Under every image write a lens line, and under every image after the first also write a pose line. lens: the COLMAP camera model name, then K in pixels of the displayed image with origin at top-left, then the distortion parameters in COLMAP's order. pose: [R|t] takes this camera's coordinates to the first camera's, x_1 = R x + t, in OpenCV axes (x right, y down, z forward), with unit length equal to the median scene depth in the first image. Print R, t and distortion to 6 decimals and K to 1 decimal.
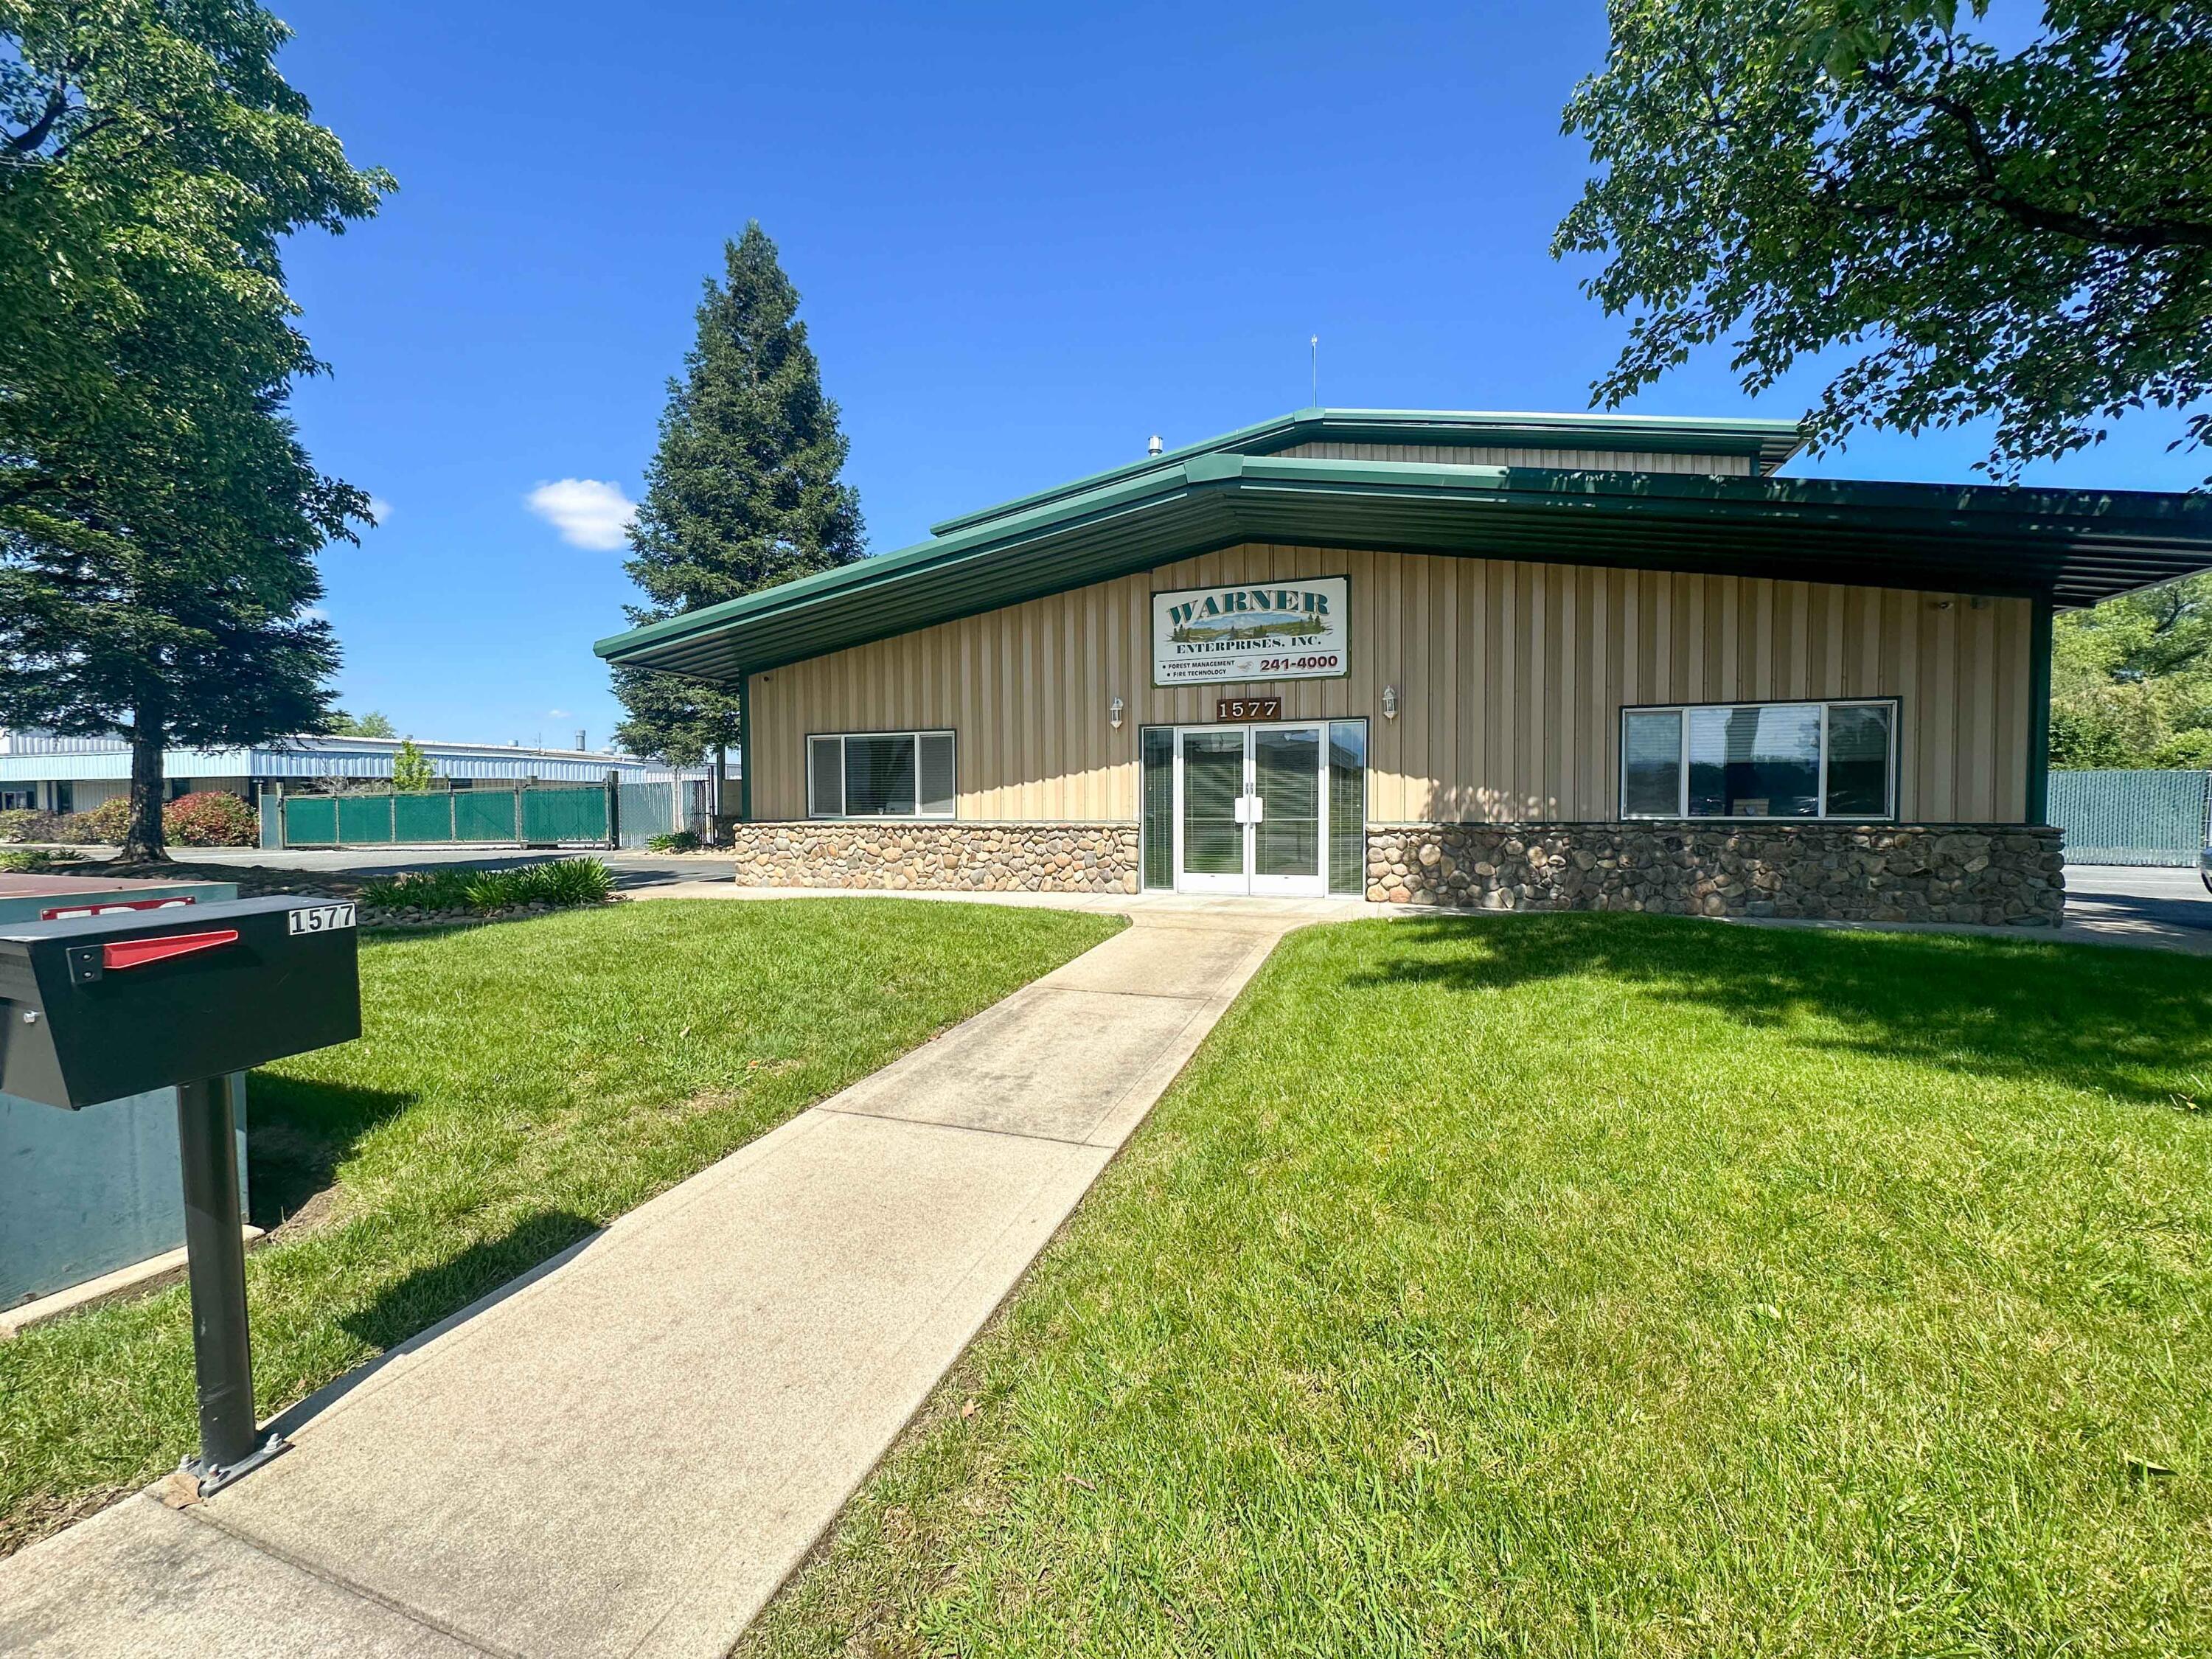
lens RADIAL K [[882.0, 0, 1106.0], [0, 882.0, 829.5], [0, 0, 1]] dist [-0.003431, 0.000329]
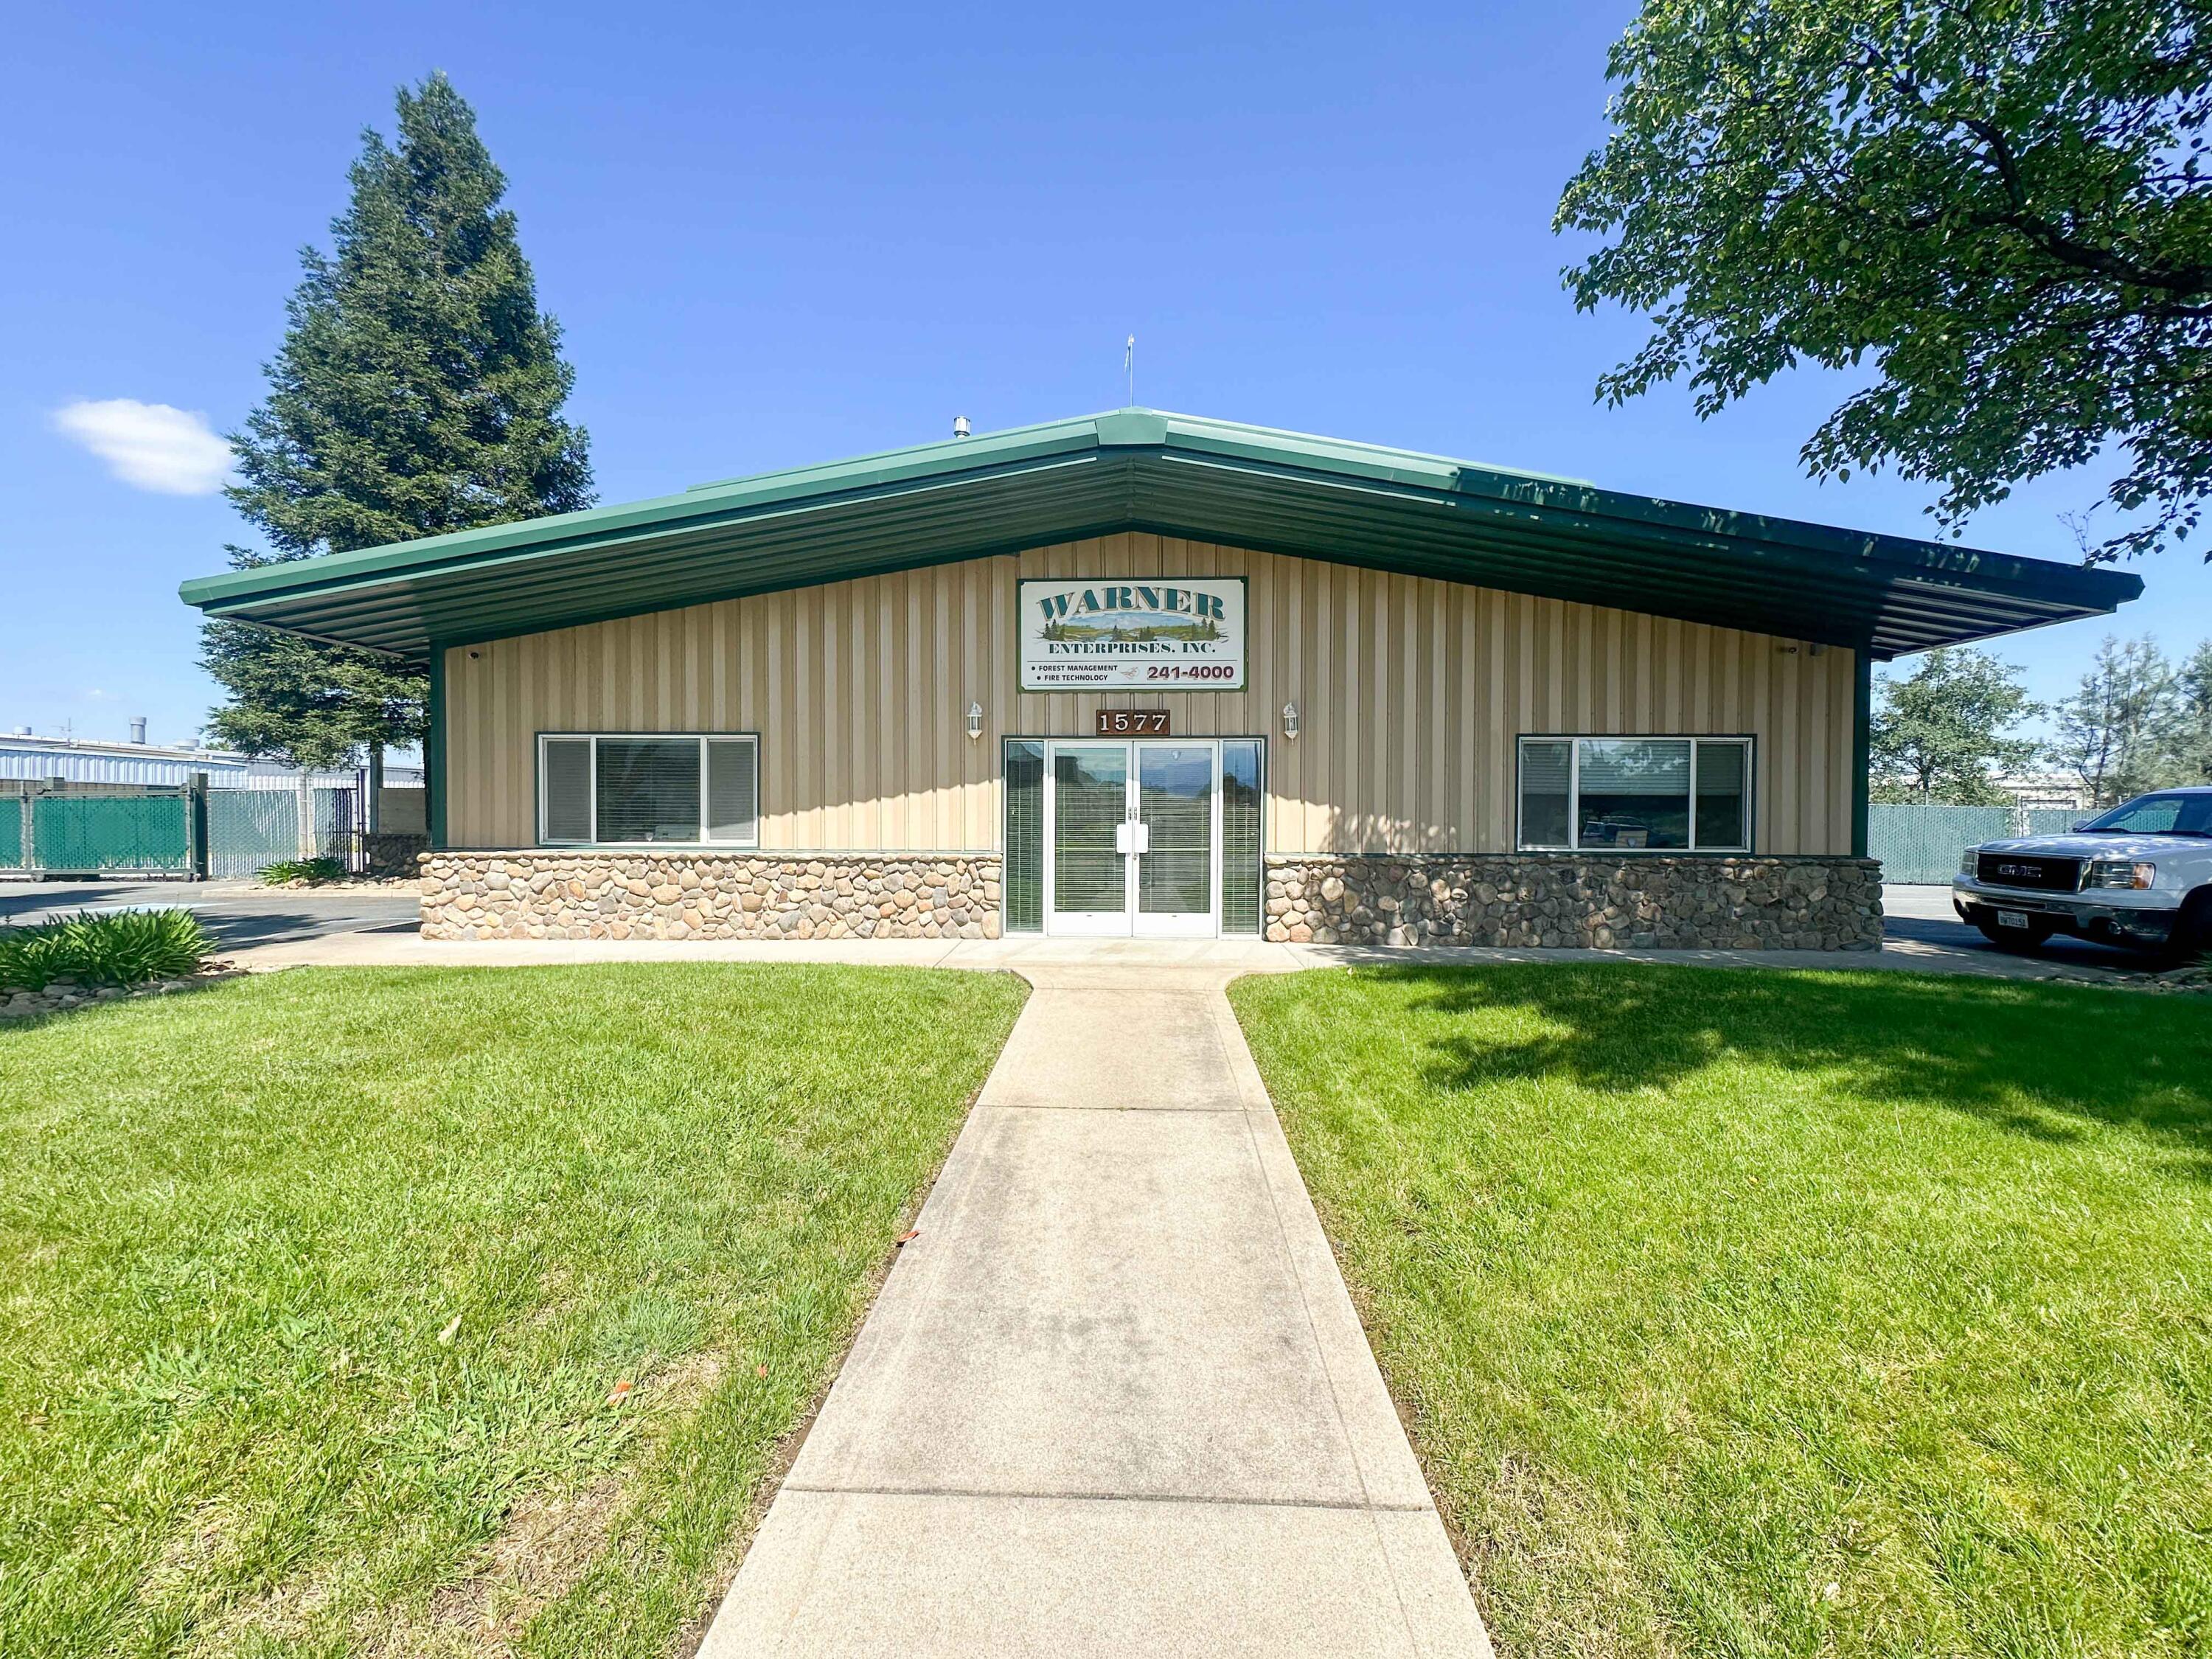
lens RADIAL K [[882.0, 0, 1106.0], [0, 882.0, 829.5], [0, 0, 1]] dist [-0.003431, 0.000329]
pose [[0.956015, 0.004600, 0.293283, -0.117421], [0.000174, 0.999868, -0.016250, -0.017001], [-0.293319, 0.015586, 0.955888, 0.180733]]
